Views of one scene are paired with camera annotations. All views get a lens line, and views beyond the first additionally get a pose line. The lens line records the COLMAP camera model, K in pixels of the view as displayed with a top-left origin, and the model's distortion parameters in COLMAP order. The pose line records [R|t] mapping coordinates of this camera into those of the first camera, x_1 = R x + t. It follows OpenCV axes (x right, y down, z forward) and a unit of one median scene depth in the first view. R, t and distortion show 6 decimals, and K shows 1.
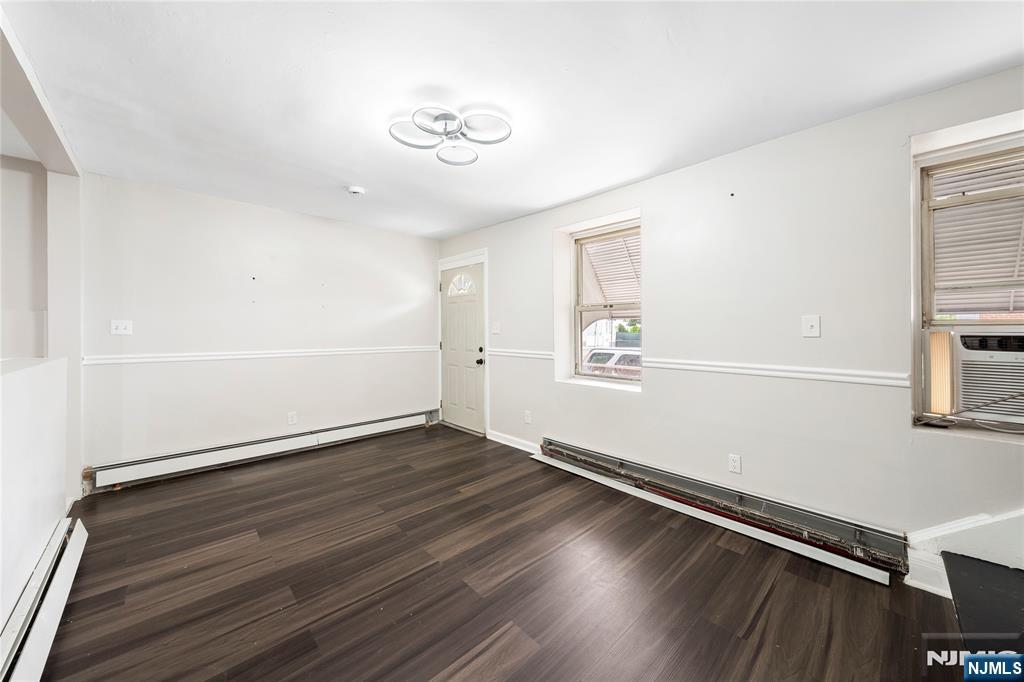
lens RADIAL K [[363.0, 0, 512.6], [0, 363.0, 338.0], [0, 0, 1]] dist [-0.000132, -0.000052]
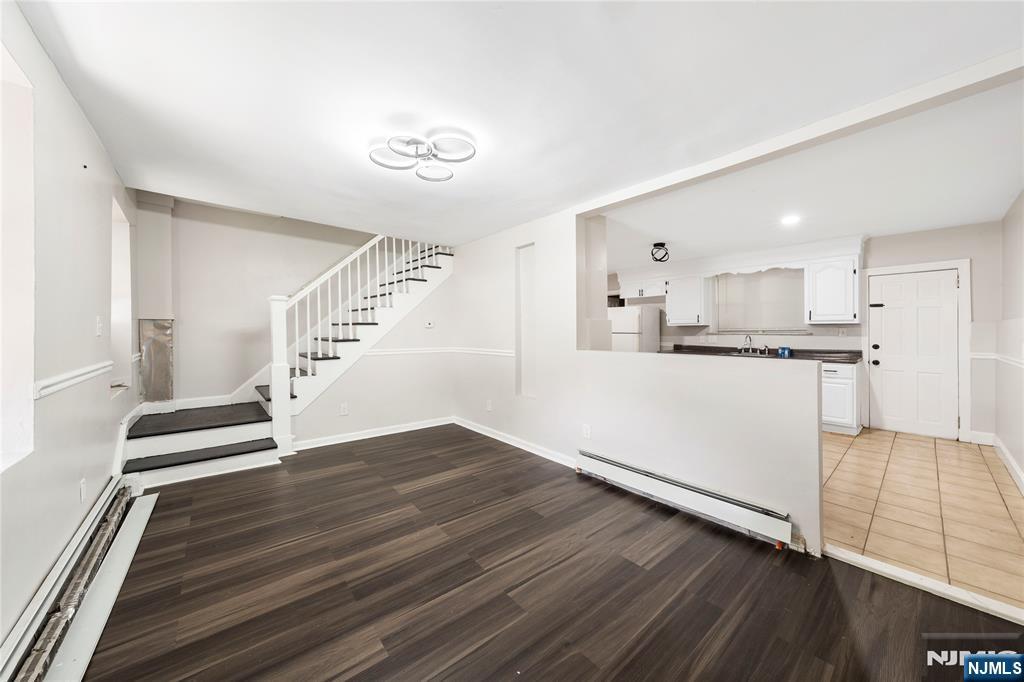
lens RADIAL K [[363.0, 0, 512.6], [0, 363.0, 338.0], [0, 0, 1]] dist [-0.000132, -0.000052]
pose [[-0.998362, -0.004177, 0.057057, -0.457679], [-0.002512, 0.999570, 0.029227, -0.034770], [-0.057155, 0.029036, -0.997943, 1.912766]]
